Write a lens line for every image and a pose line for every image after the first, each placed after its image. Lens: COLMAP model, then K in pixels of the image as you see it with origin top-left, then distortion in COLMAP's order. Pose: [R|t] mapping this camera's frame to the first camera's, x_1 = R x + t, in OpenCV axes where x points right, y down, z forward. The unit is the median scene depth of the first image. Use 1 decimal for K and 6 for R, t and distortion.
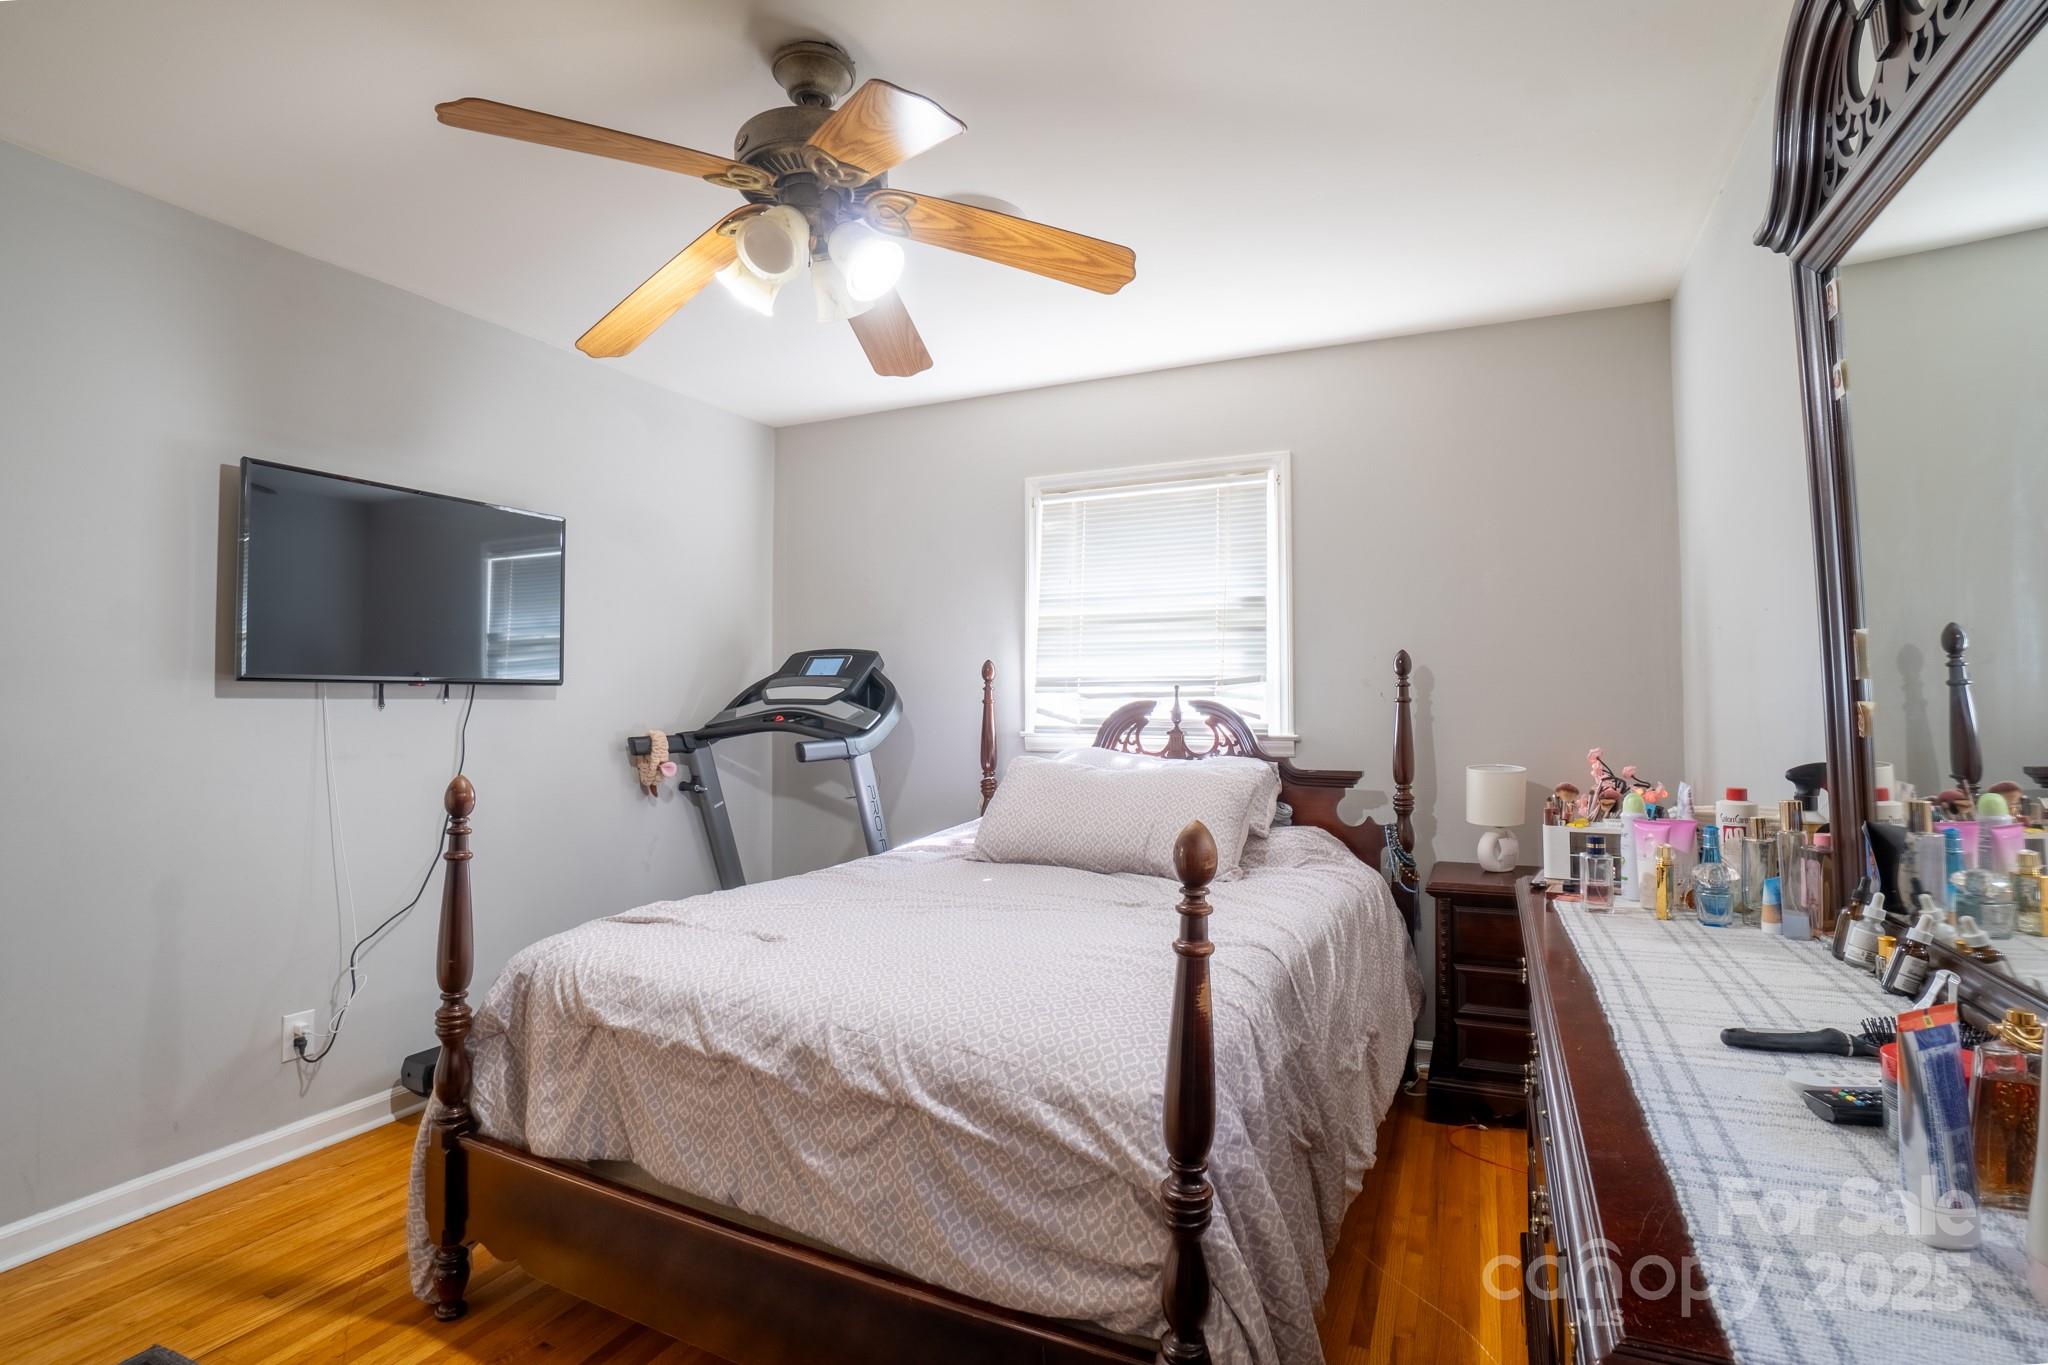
lens RADIAL K [[937.4, 0, 1048.4], [0, 937.4, 674.5], [0, 0, 1]] dist [-0.066636, 0.021723]
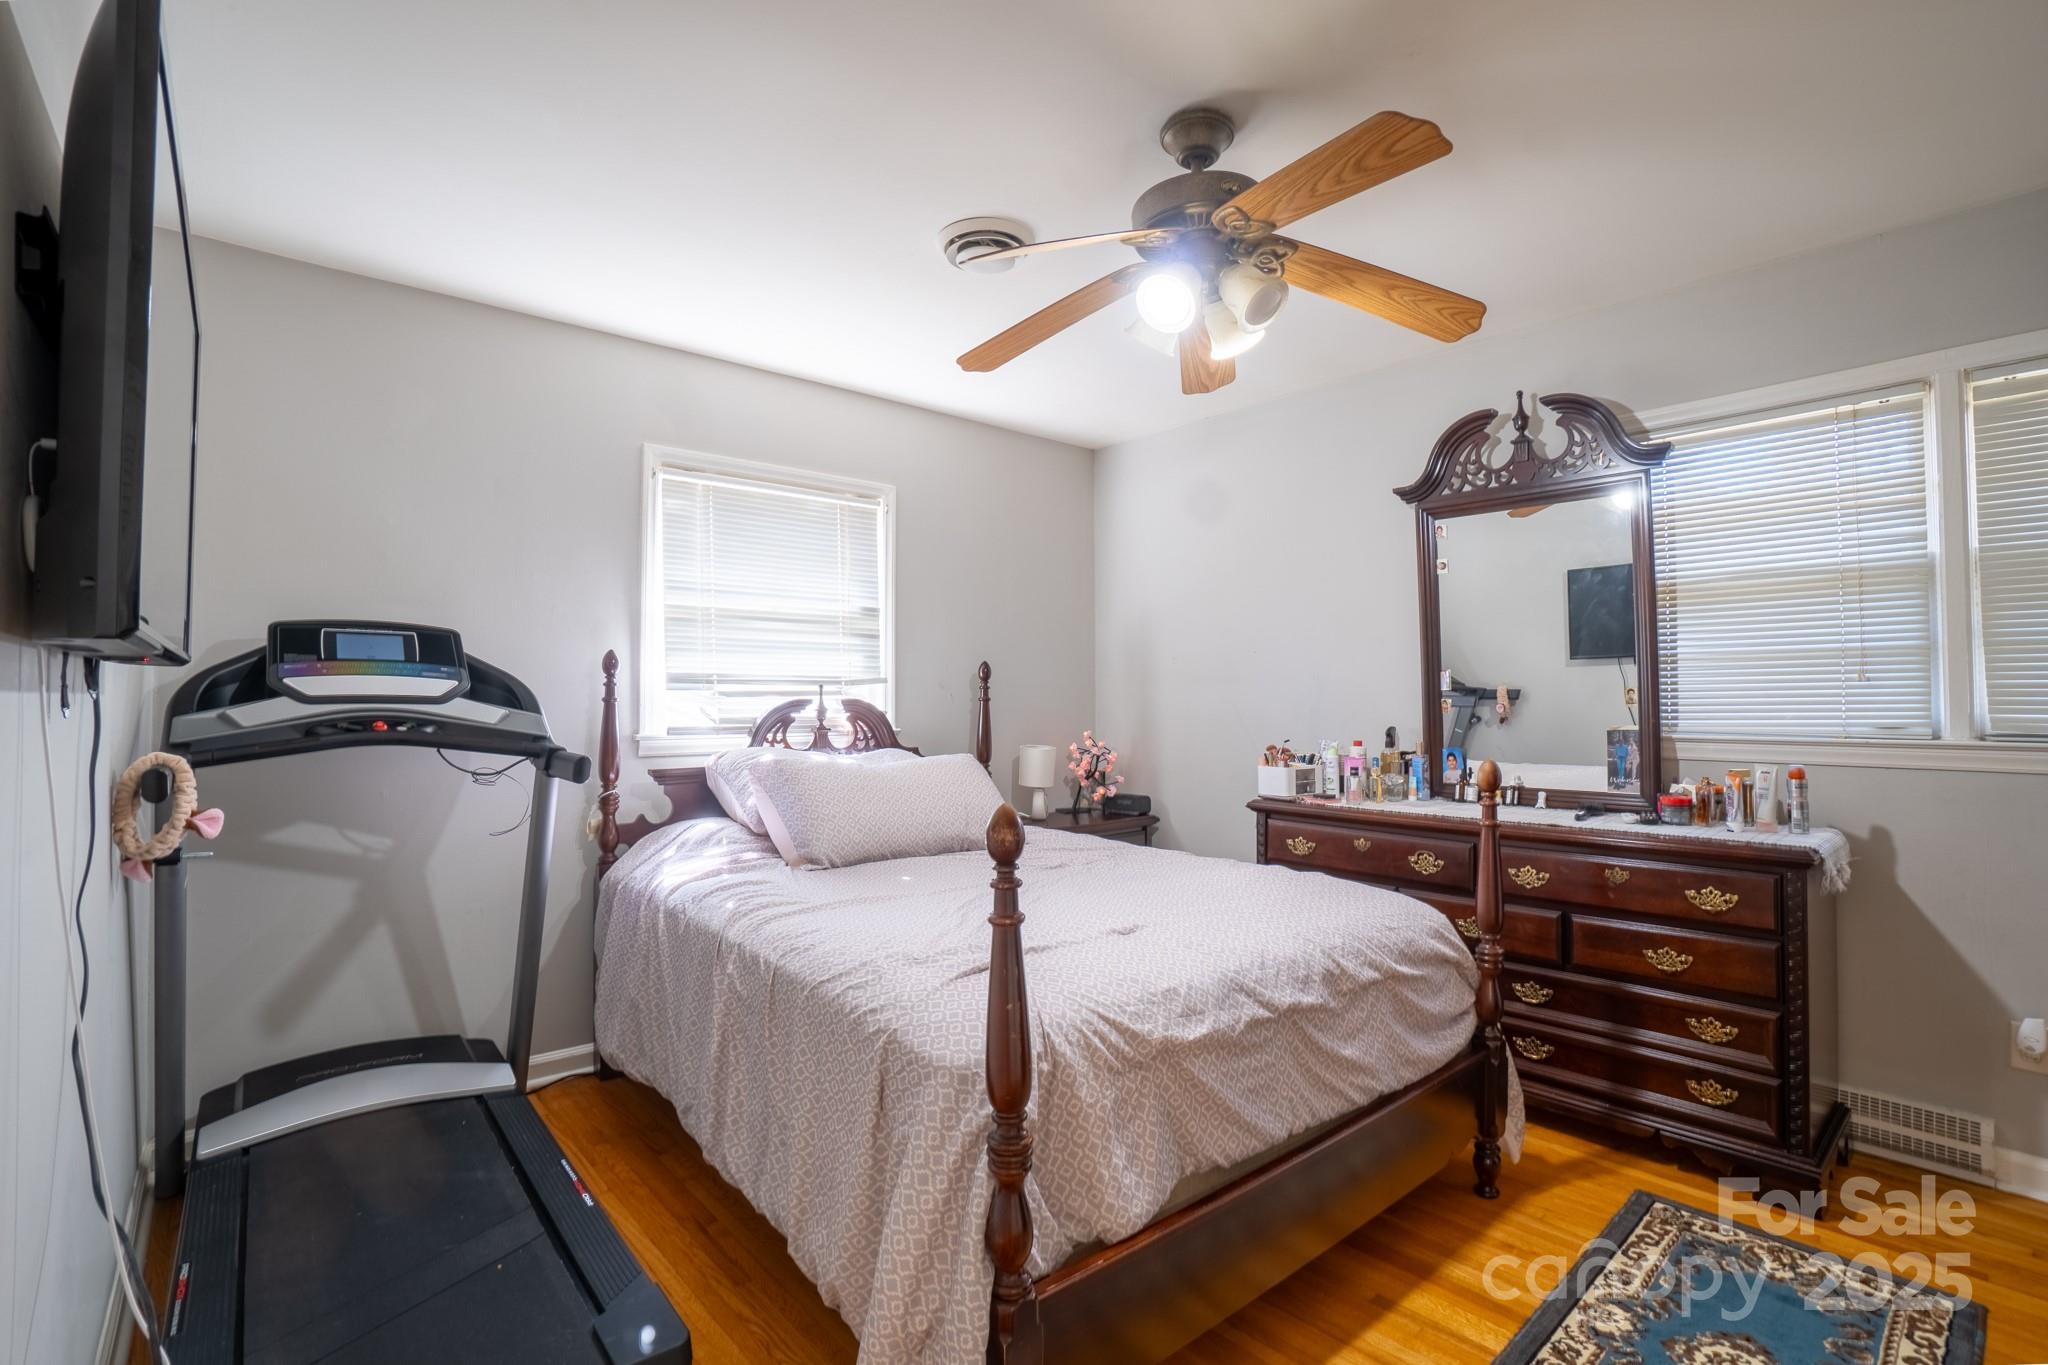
lens RADIAL K [[892.0, 0, 1000.0], [0, 892.0, 678.9], [0, 0, 1]] dist [-0.059000, 0.017815]
pose [[0.456580, 0.021445, 0.889424, -0.676437], [-0.025548, 0.999613, -0.010987, 0.011125], [-0.889315, -0.017707, 0.456952, 0.371847]]
